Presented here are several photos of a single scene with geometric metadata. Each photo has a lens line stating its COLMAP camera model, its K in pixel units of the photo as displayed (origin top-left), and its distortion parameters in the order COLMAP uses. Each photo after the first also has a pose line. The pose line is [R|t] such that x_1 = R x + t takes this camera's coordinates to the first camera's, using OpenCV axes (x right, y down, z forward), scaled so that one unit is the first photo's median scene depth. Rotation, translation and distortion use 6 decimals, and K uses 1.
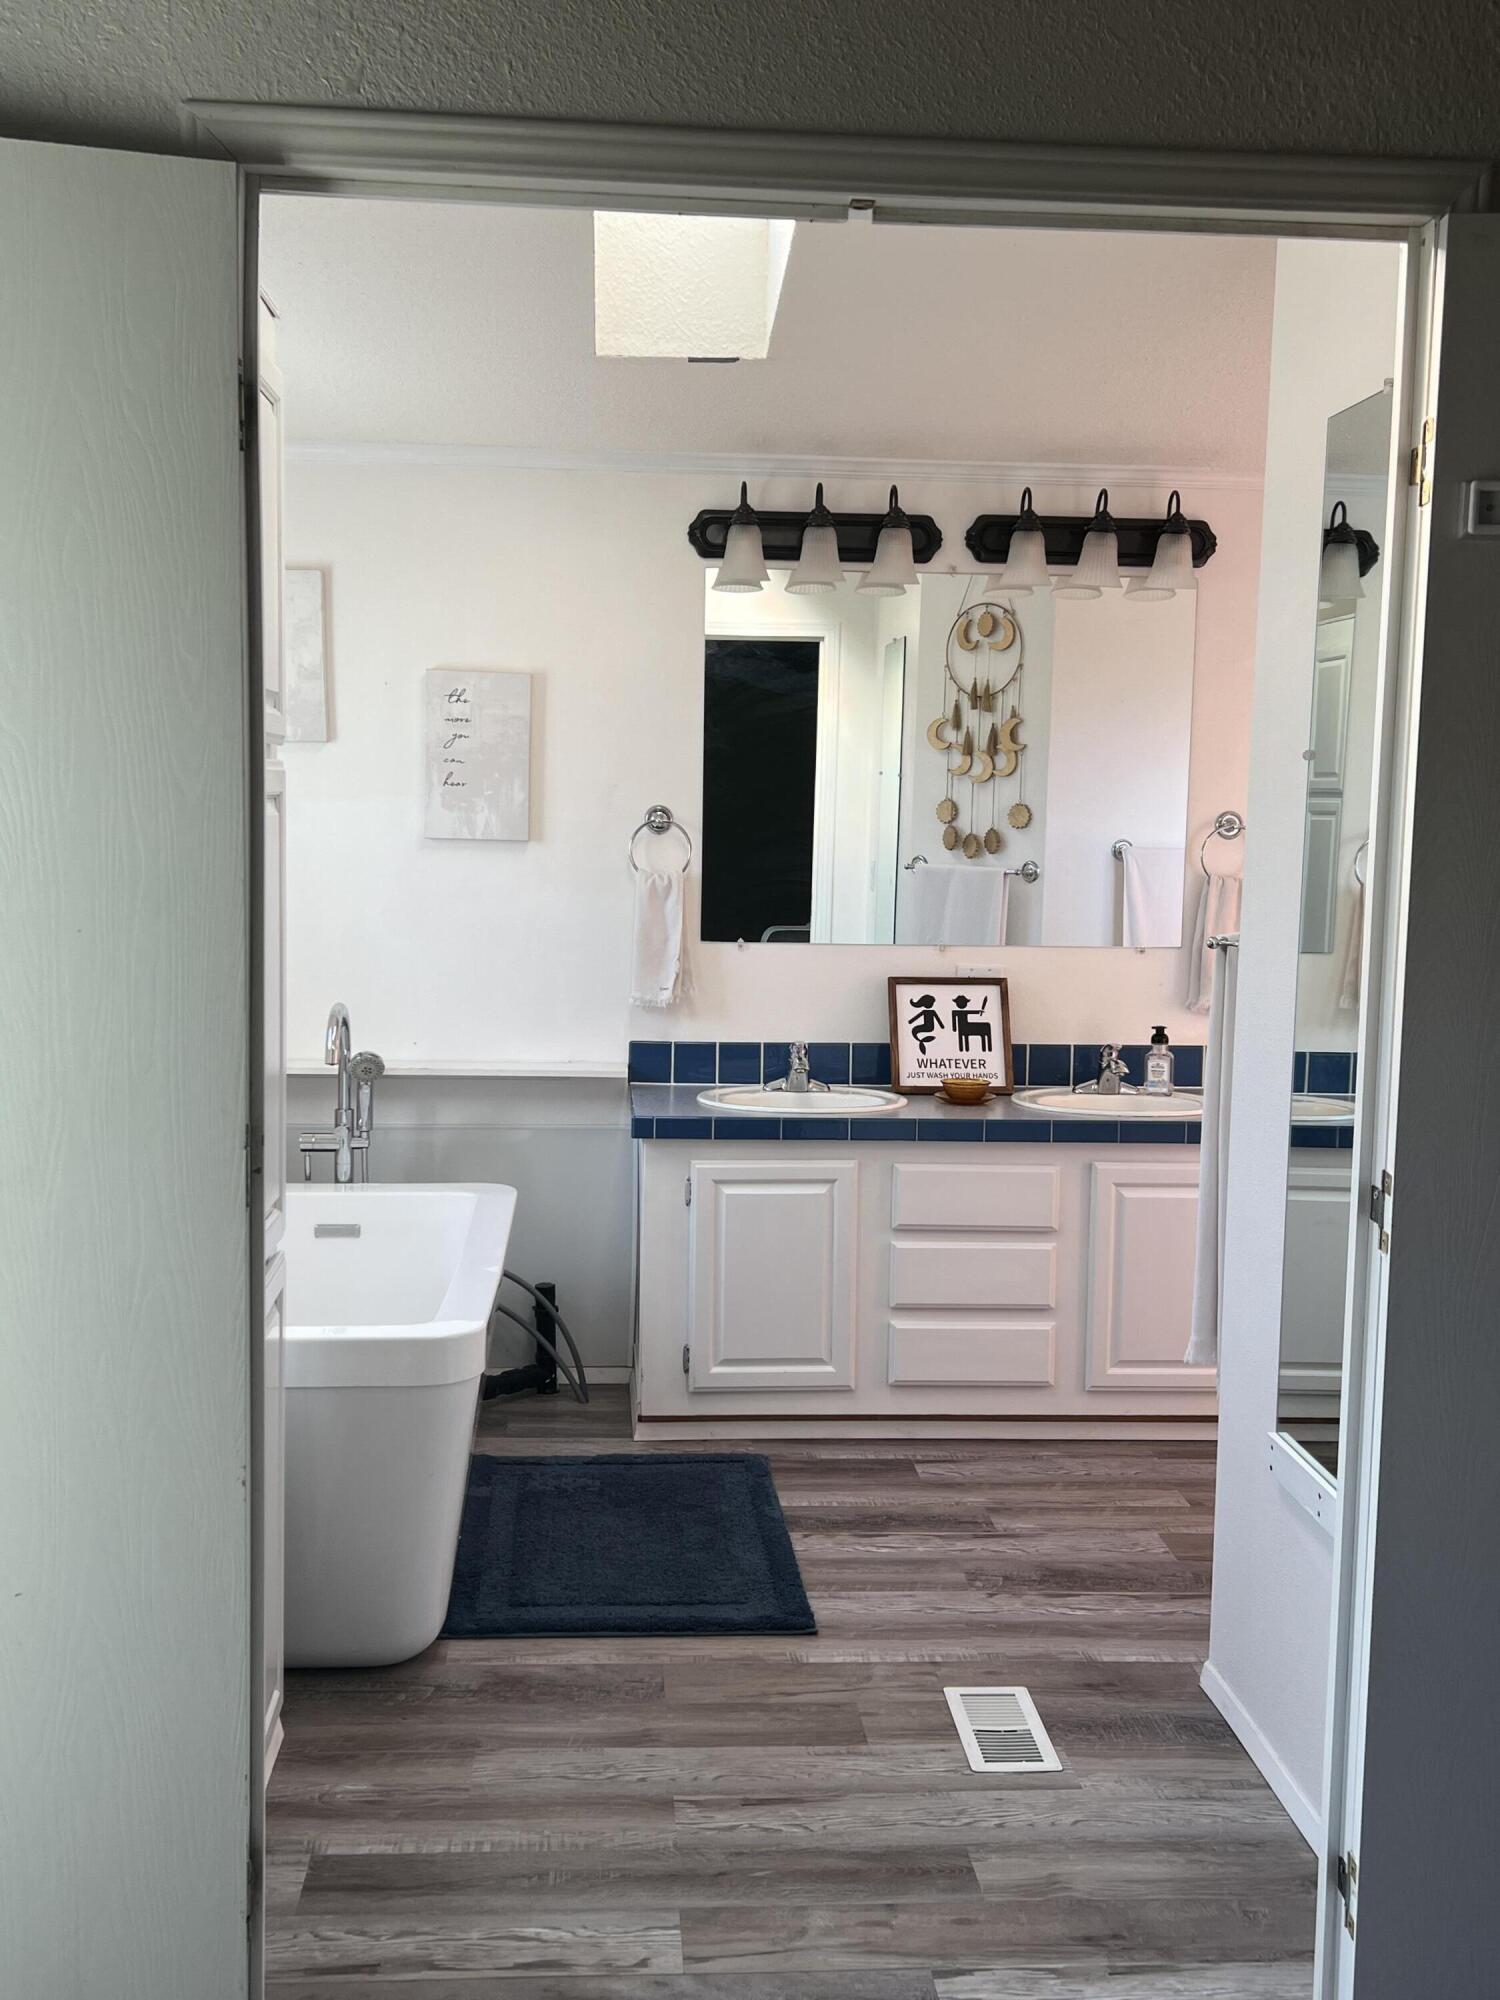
lens RADIAL K [[2034.4, 0, 725.8], [0, 2034.4, 1057.7], [0, 0, 1]] dist [0.034260, 0.000000]
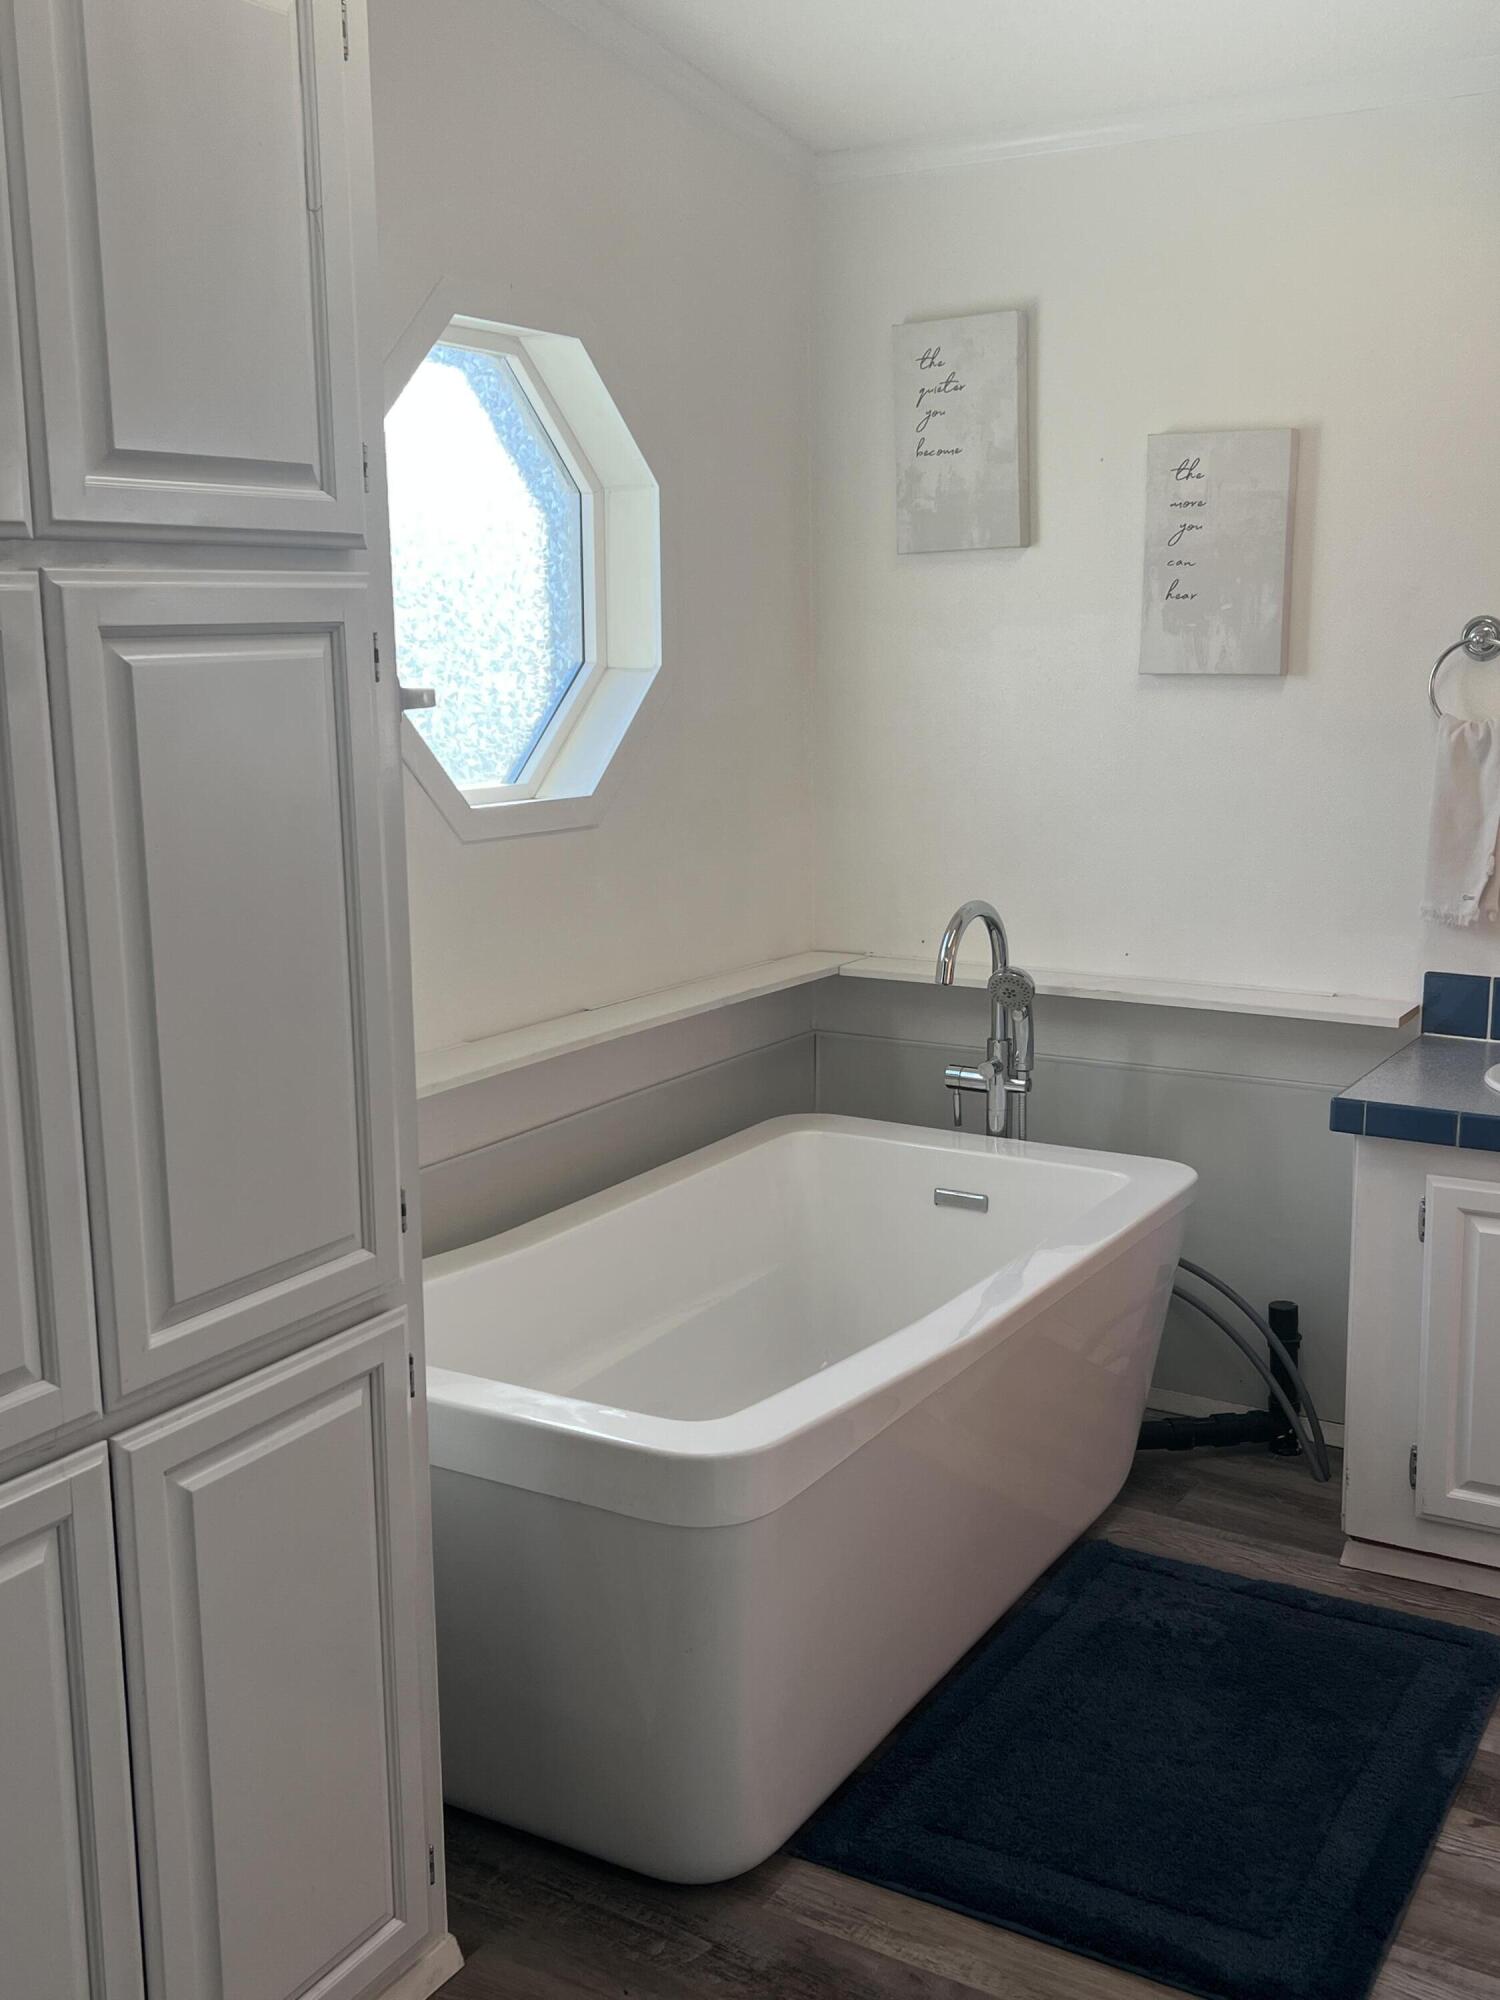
lens RADIAL K [[2034.4, 0, 746.9], [0, 2034.4, 1016.5], [0, 0, 1]] dist [0.034260, 0.000000]
pose [[0.816862, 0.081766, -0.571009, 0.162674], [-0.043745, 0.995833, 0.080020, -0.038672], [0.575173, -0.040387, 0.817034, 0.324938]]
